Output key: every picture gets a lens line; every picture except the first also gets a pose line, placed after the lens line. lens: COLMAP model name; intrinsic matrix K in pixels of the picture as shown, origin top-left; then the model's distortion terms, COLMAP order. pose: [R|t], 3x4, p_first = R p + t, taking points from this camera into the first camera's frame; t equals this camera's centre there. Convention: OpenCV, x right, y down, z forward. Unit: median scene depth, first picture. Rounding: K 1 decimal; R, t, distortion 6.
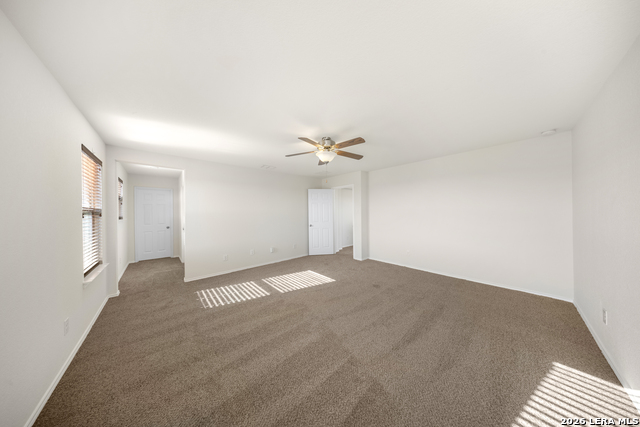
lens RADIAL K [[179.4, 0, 319.2], [0, 179.4, 211.6], [0, 0, 1]] dist [0.000254, -0.000011]
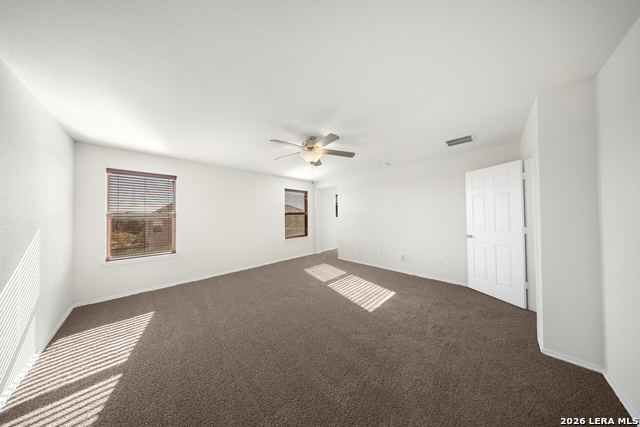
lens RADIAL K [[179.4, 0, 319.2], [0, 179.4, 211.6], [0, 0, 1]] dist [0.000254, -0.000011]
pose [[0.055847, 0.001750, -0.998438, 0.755934], [0.003852, 0.999991, 0.001968, -0.005633], [0.998432, -0.003956, 0.055840, 0.749083]]
